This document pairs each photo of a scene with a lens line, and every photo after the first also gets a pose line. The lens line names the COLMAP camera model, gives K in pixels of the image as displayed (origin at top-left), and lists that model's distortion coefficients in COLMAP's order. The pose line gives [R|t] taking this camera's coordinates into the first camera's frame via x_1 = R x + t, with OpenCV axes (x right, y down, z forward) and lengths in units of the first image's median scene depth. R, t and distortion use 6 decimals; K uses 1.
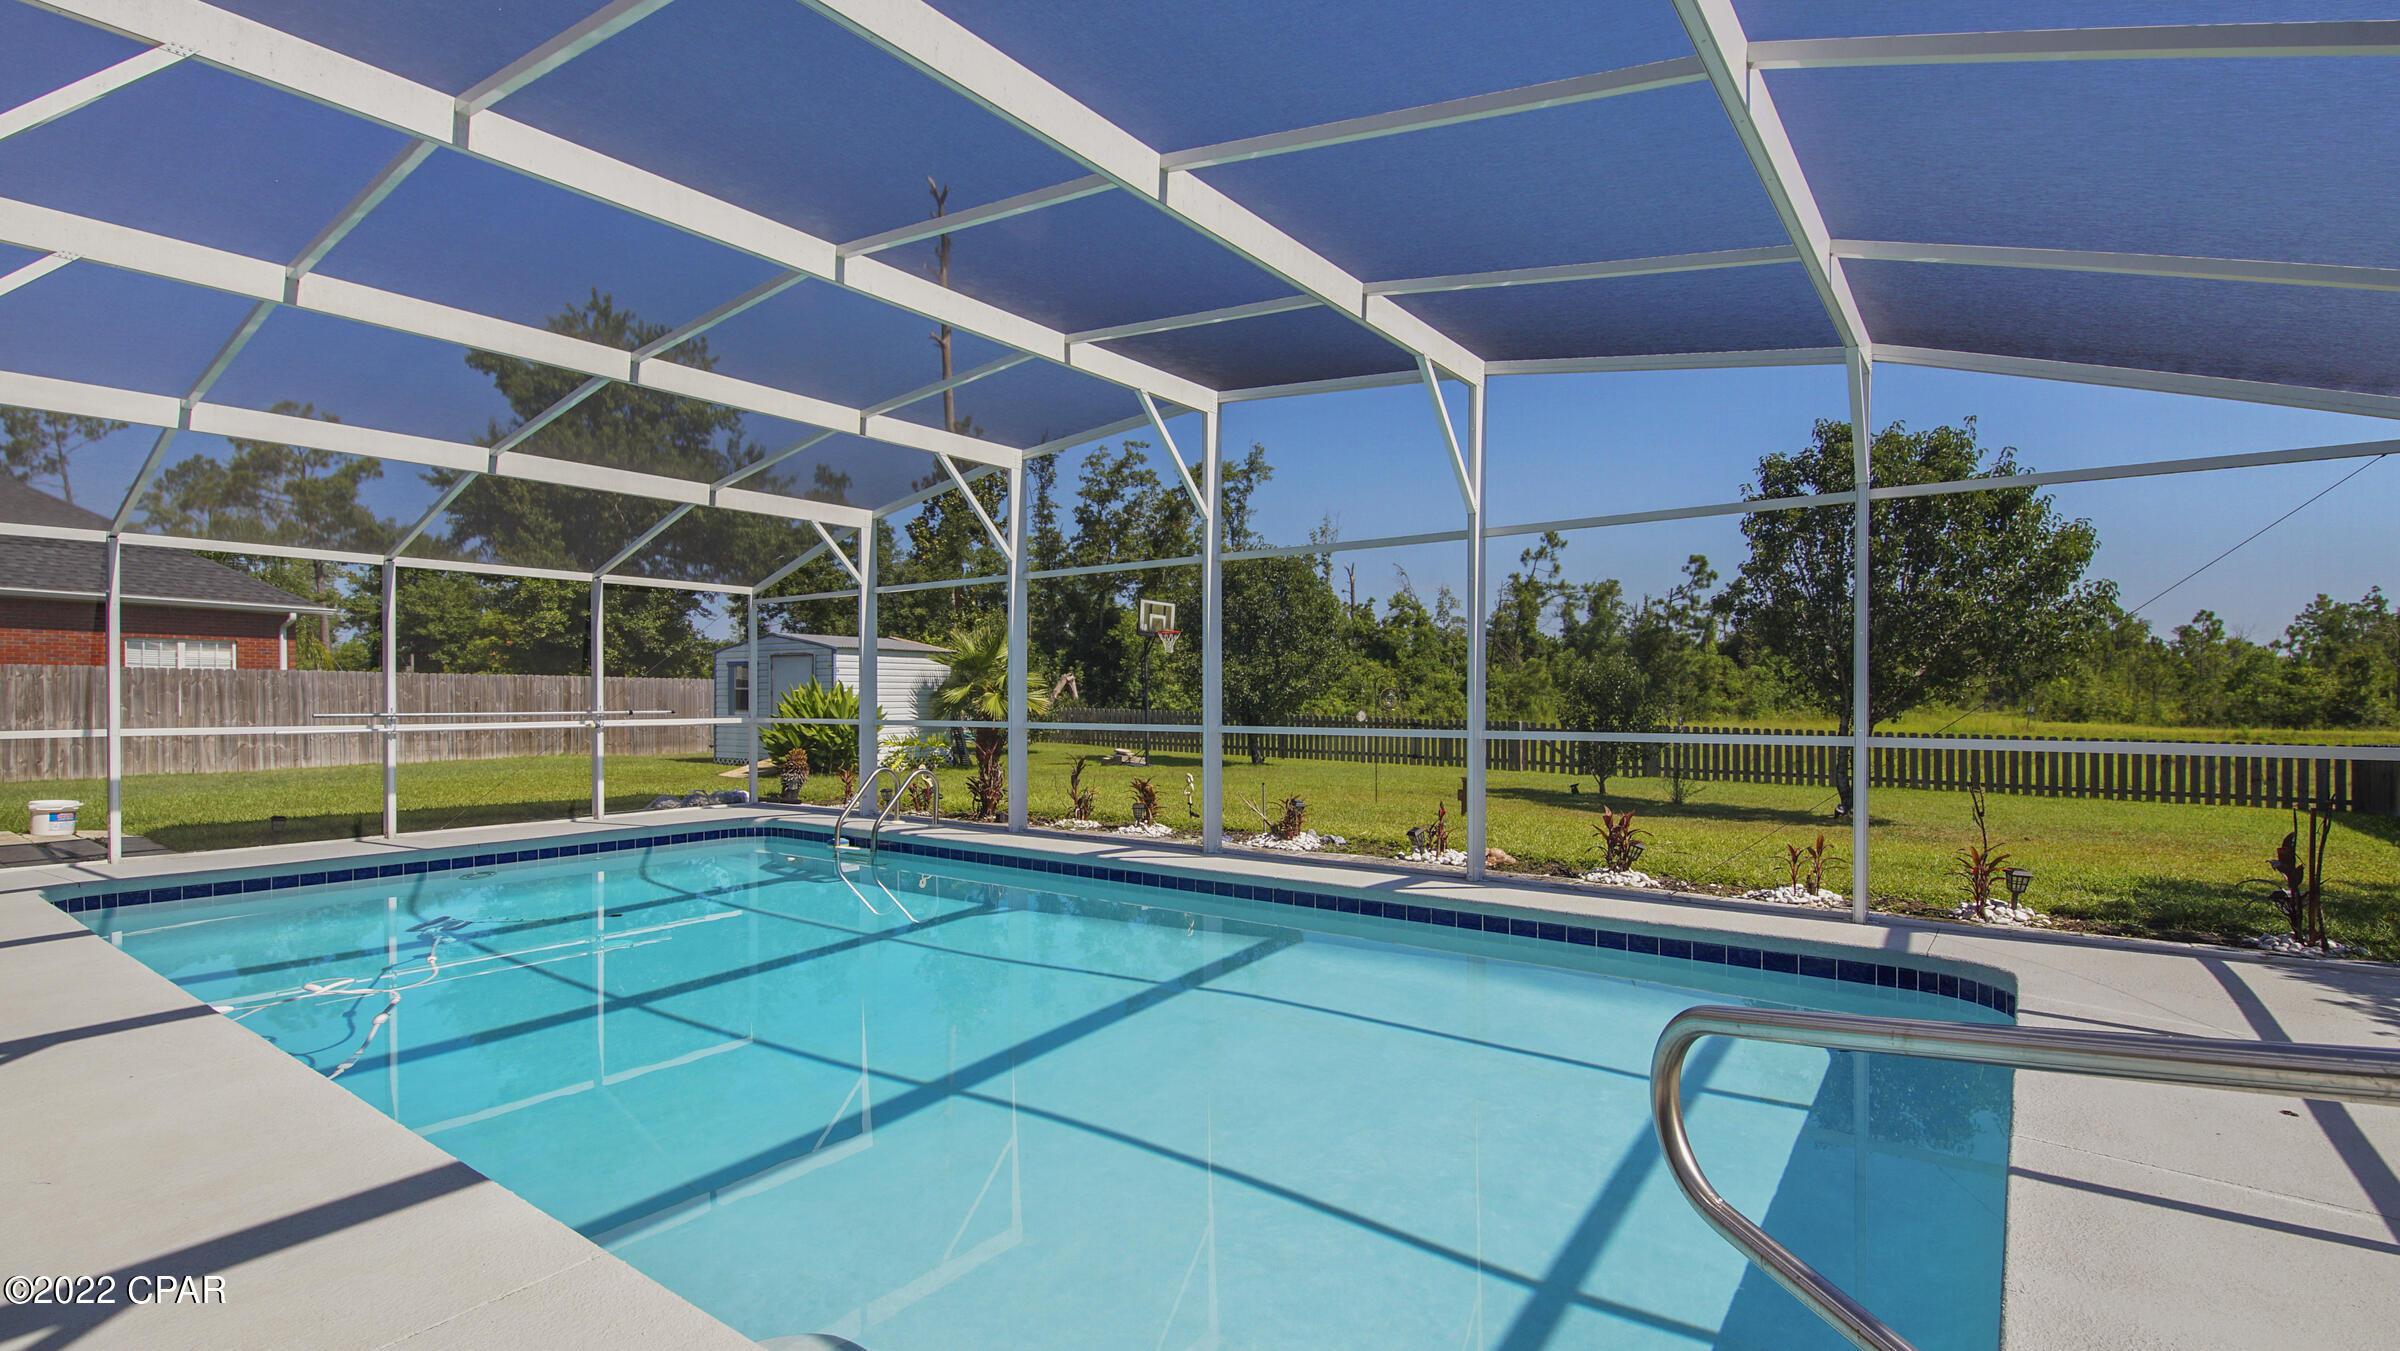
lens RADIAL K [[1086.2, 0, 1200.5], [0, 1086.2, 712.3], [0, 0, 1]] dist [0.051283, 0.000007]
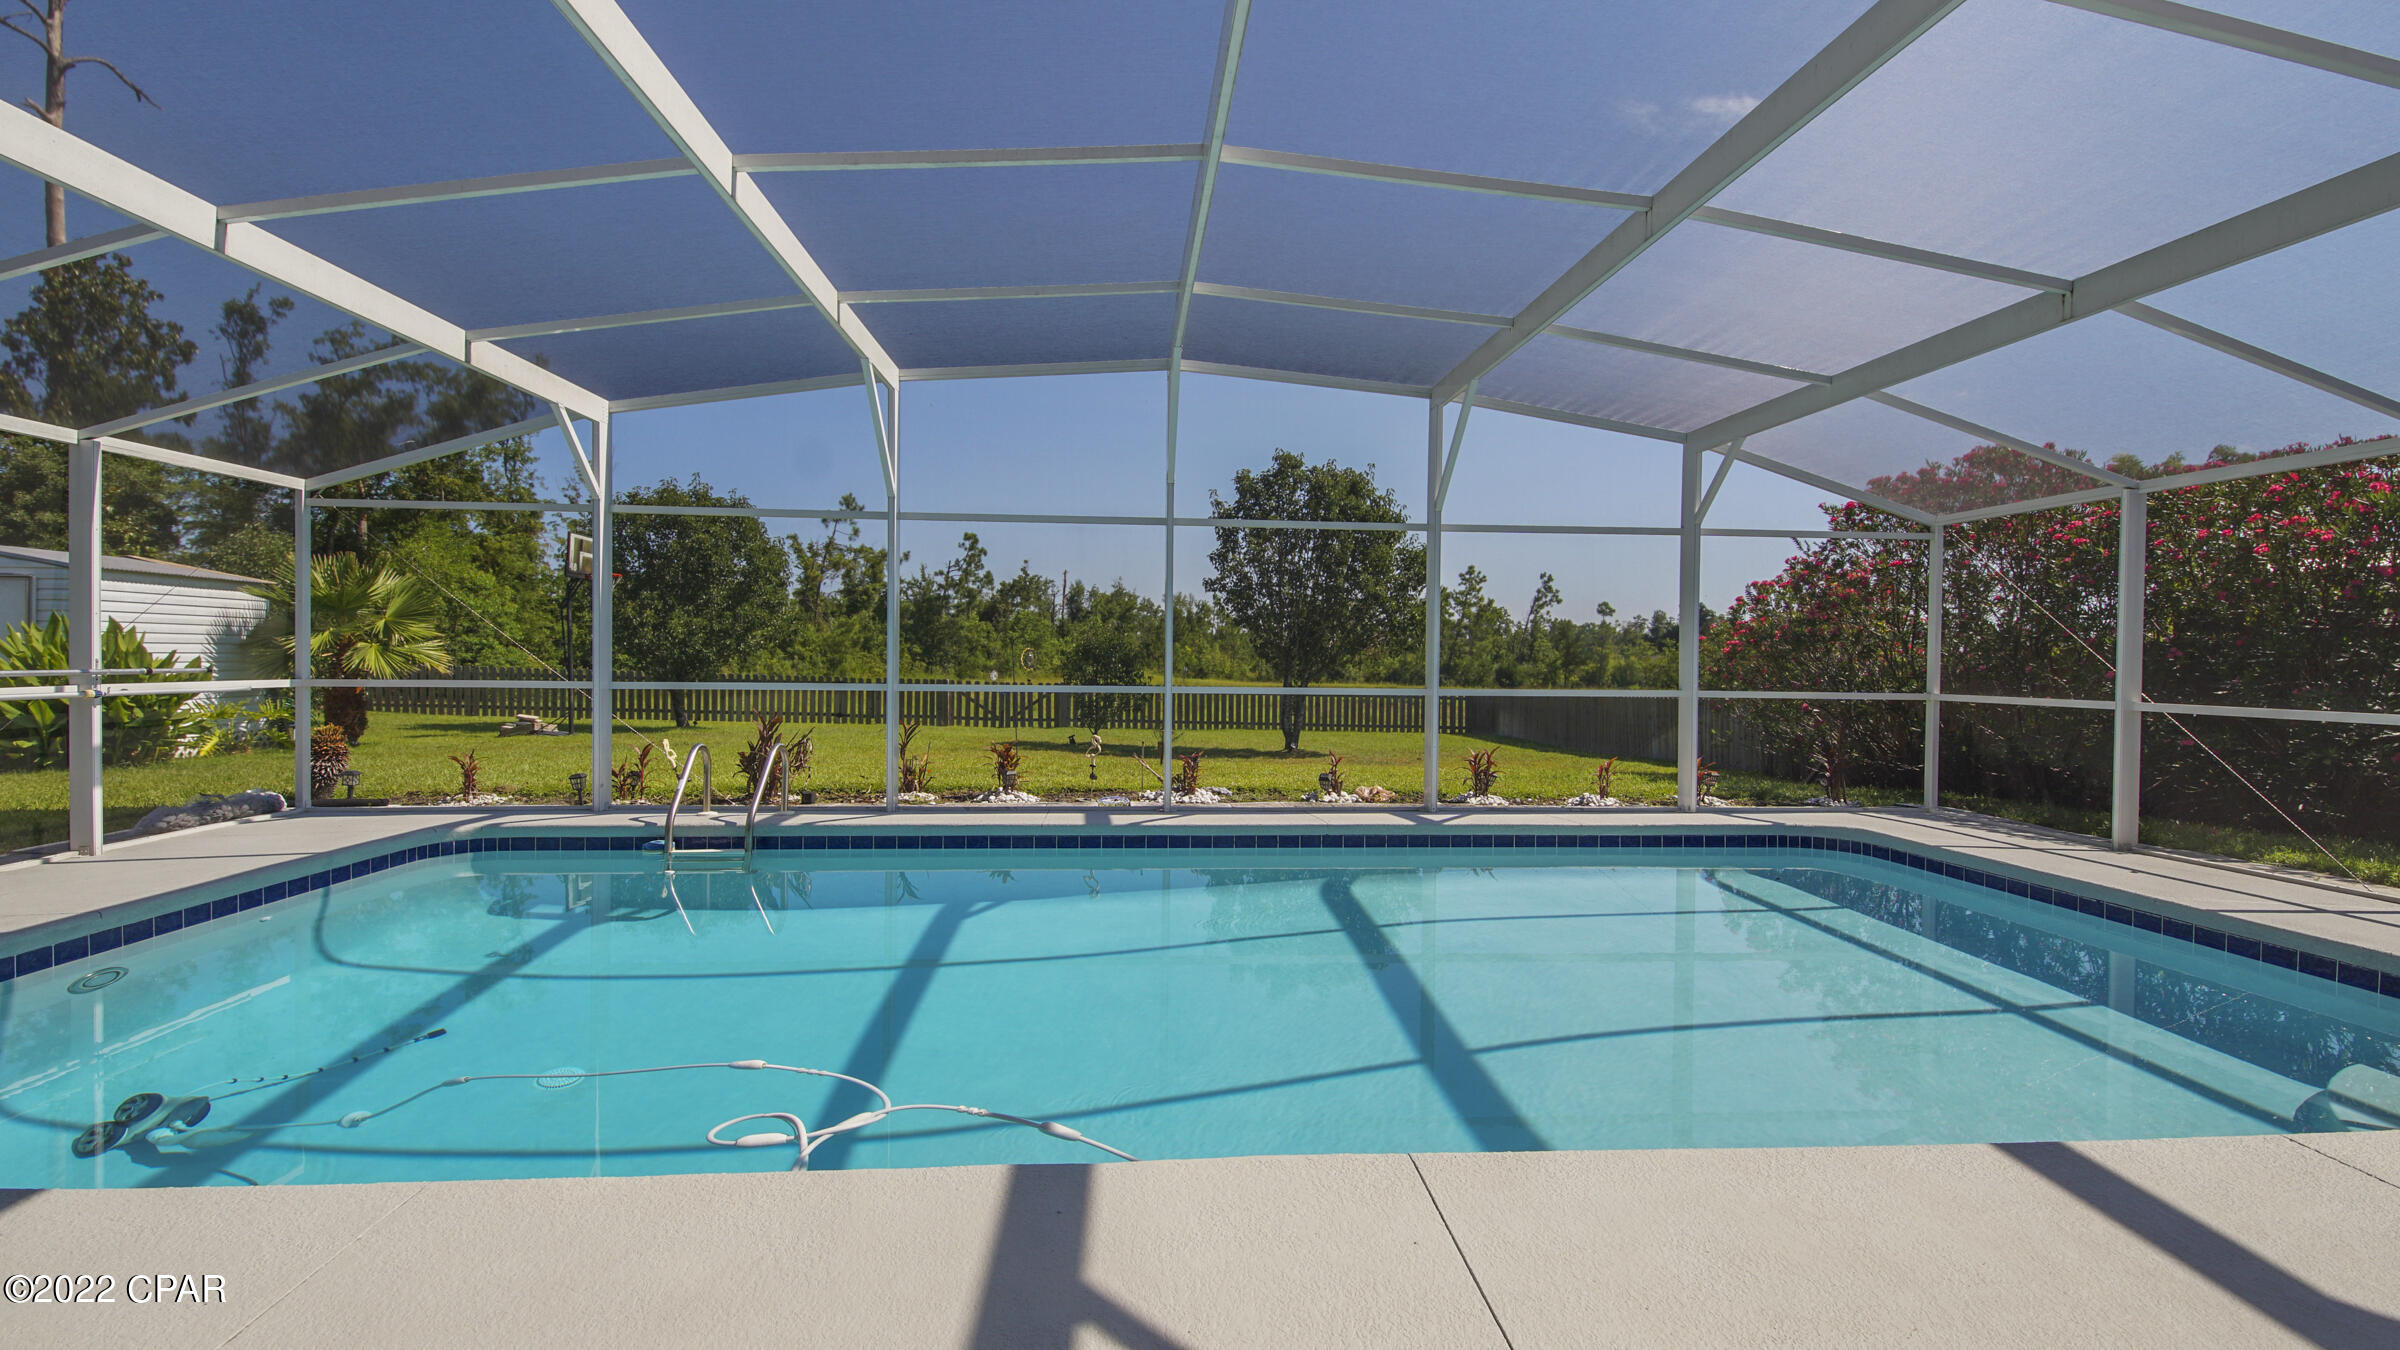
lens RADIAL K [[1029.8, 0, 1200.0], [0, 1029.8, 675.0], [0, 0, 1]] dist [0.013819, 0.000011]
pose [[0.751754, -0.000136, 0.659444, -0.225646], [-0.003279, 0.999987, 0.003945, -0.000844], [-0.659436, -0.005128, 0.751743, 0.098625]]
